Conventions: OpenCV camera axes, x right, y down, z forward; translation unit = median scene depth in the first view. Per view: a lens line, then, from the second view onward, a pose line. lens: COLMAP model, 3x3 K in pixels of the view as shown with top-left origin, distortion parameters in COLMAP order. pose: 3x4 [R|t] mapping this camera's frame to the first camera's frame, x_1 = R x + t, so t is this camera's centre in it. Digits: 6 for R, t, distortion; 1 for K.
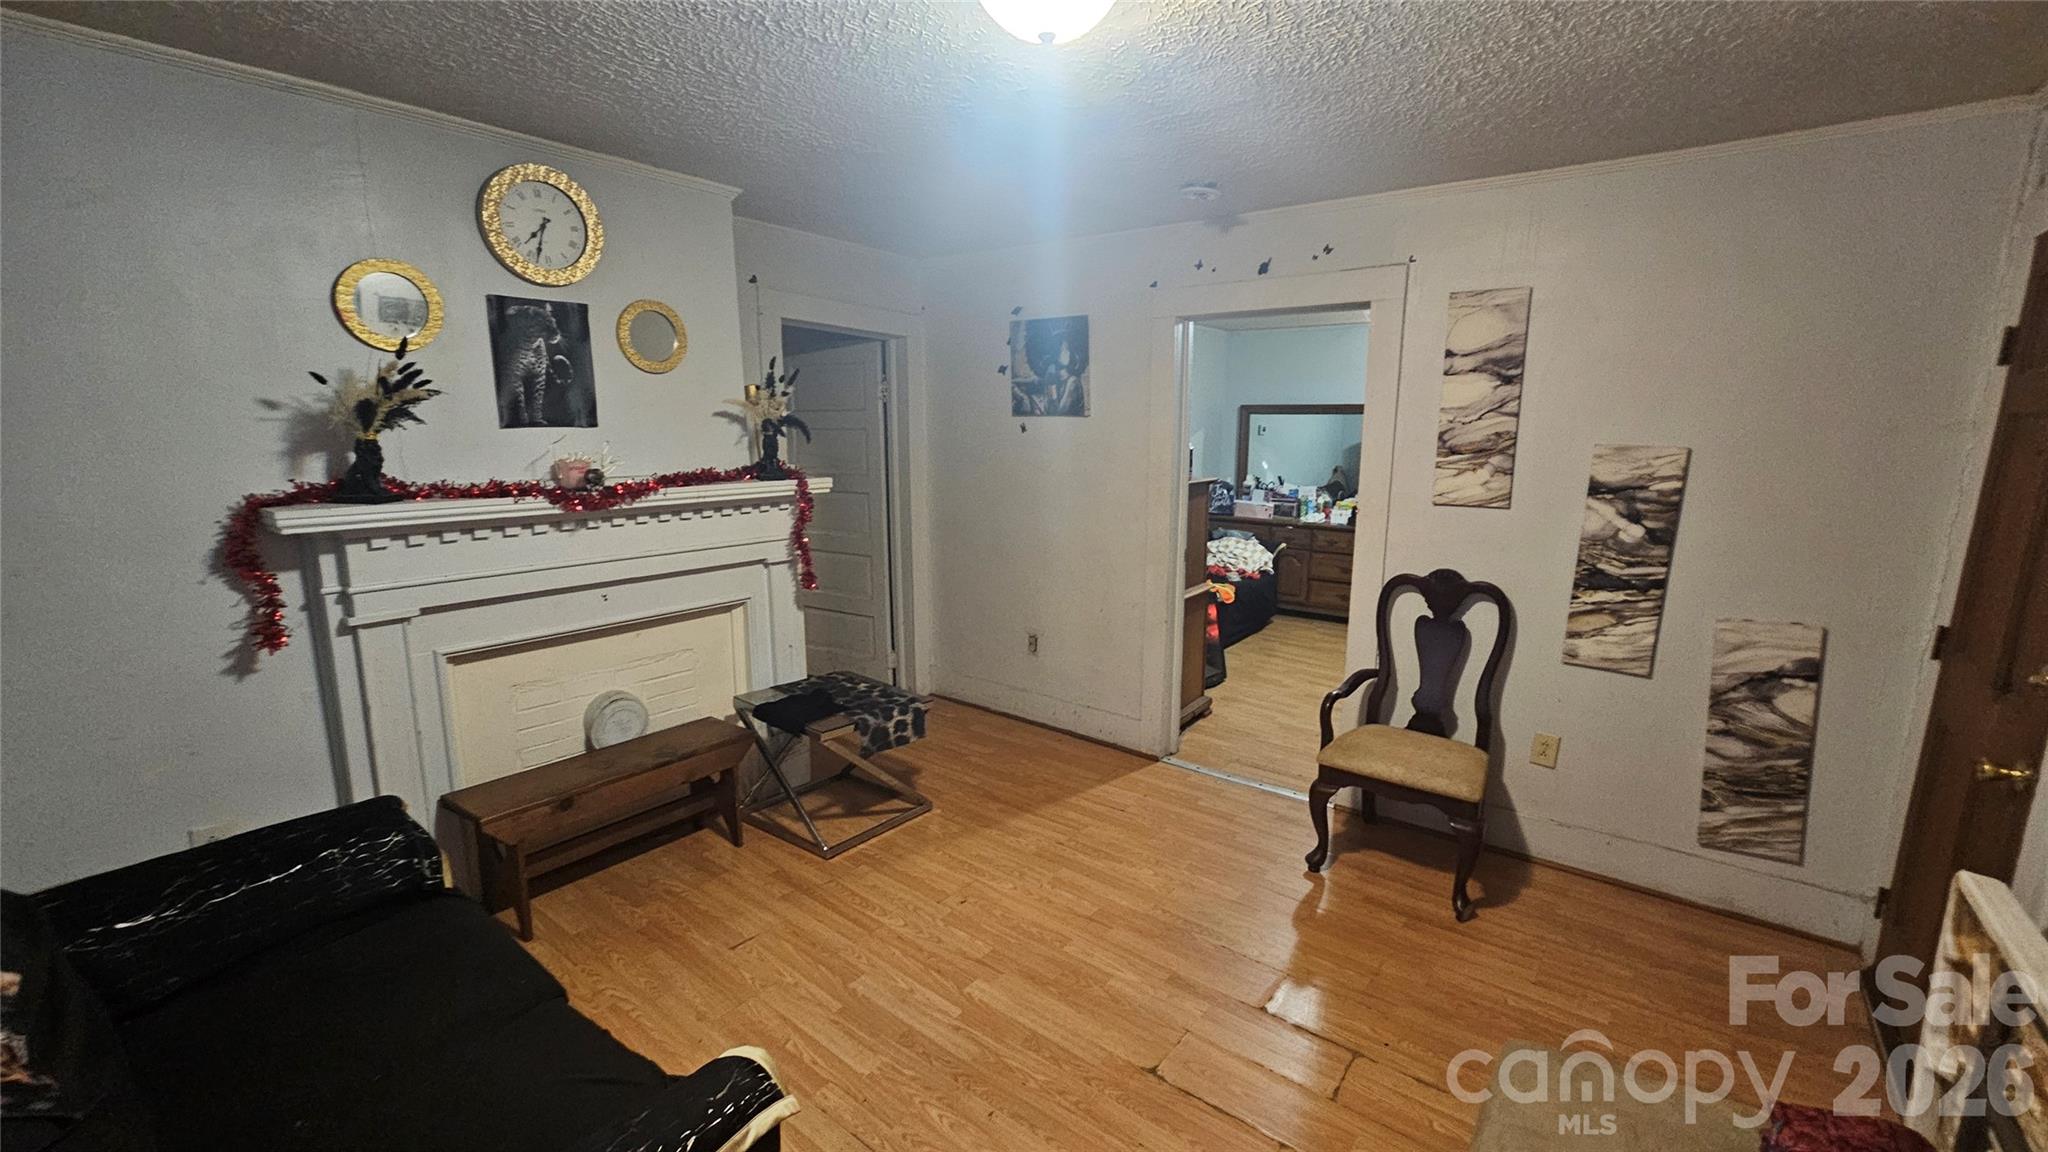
lens RADIAL K [[834.7, 0, 1026.0], [0, 834.7, 564.2], [0, 0, 1]] dist [-0.016269, 0.000462]
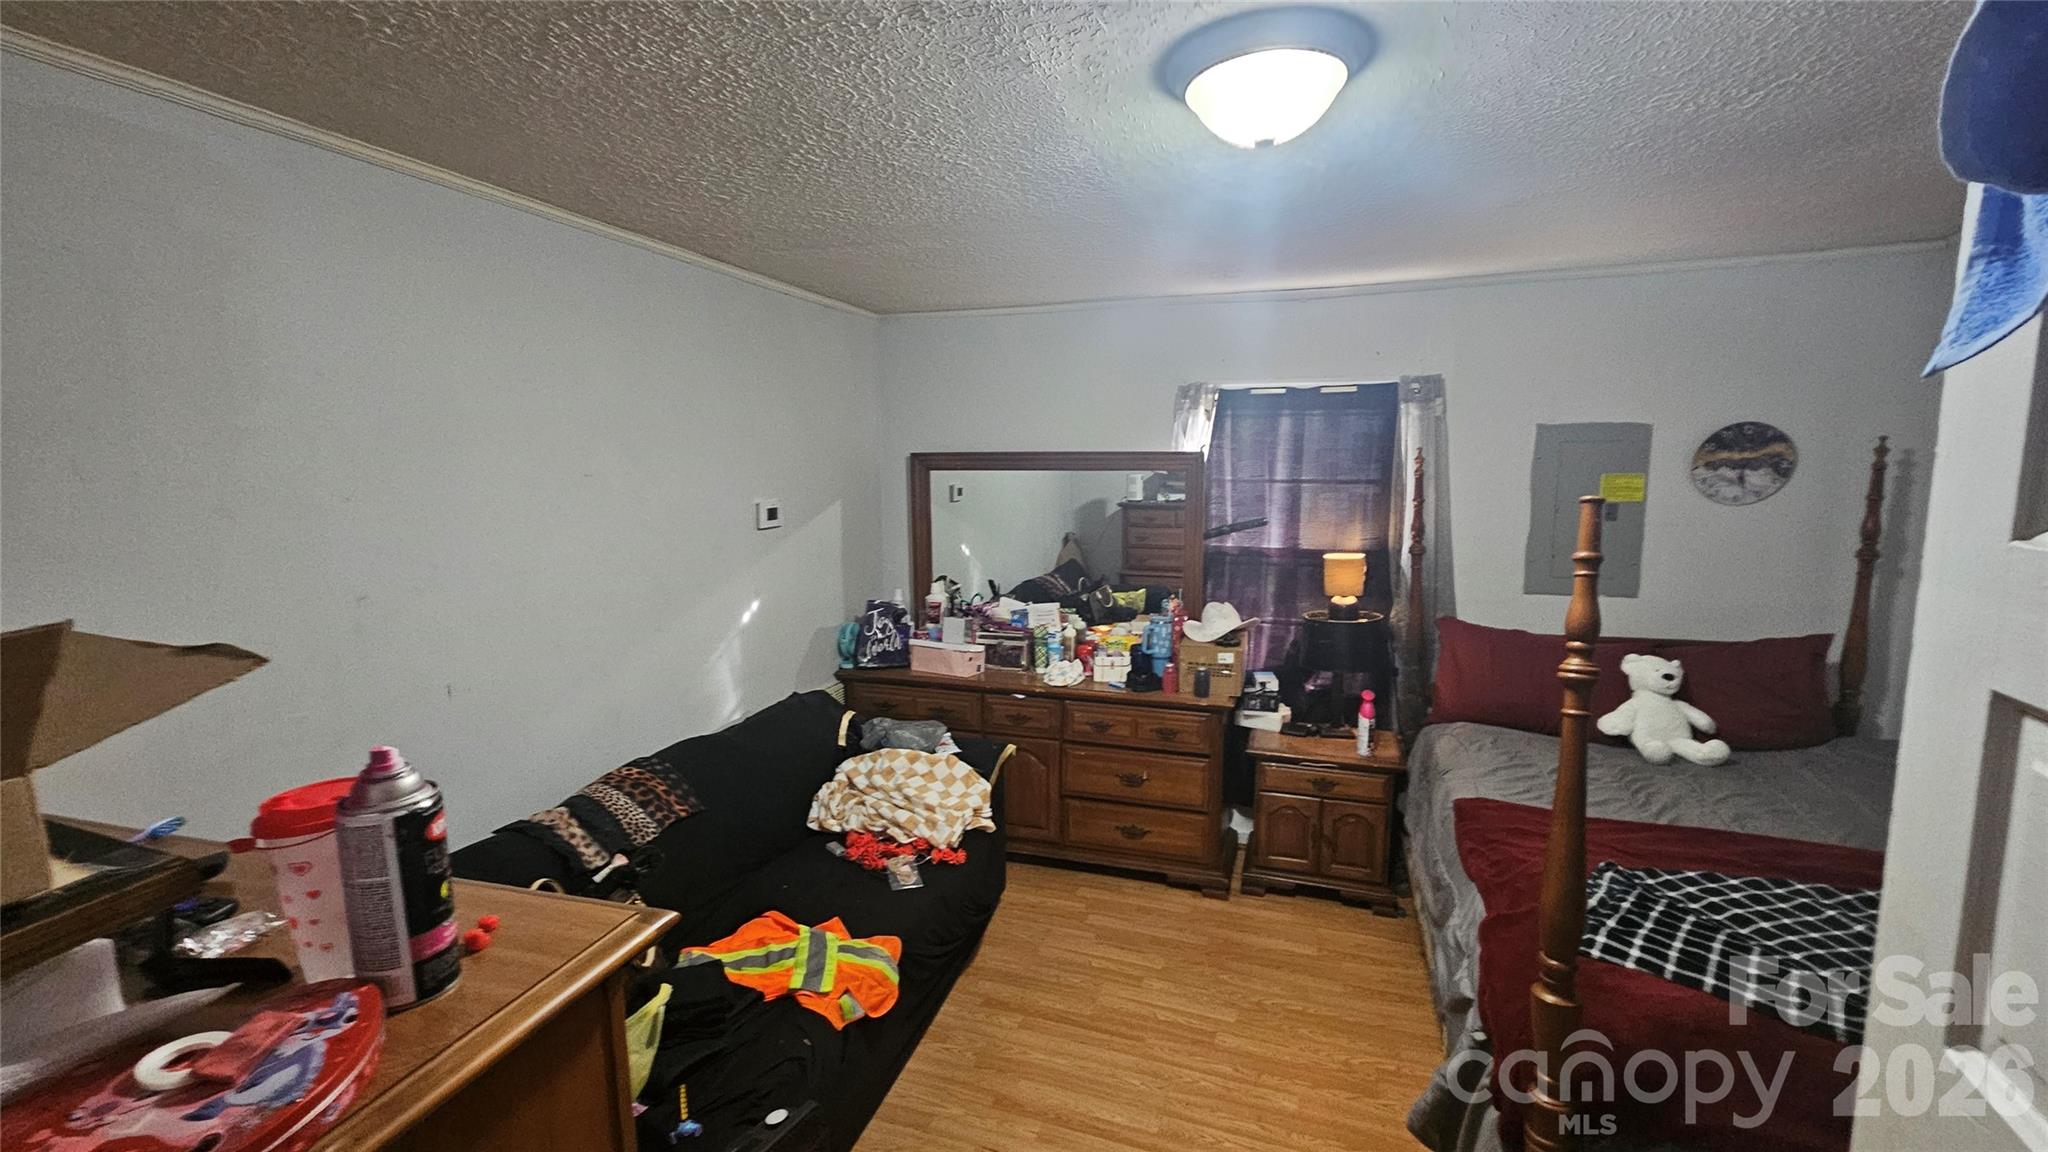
lens RADIAL K [[834.7, 0, 1026.0], [0, 834.7, 564.2], [0, 0, 1]] dist [-0.016269, 0.000462]
pose [[0.942699, -0.061339, 0.327958, 0.157504], [0.076898, 0.996436, -0.034672, -0.102566], [-0.324662, 0.057904, 0.944056, 0.508405]]
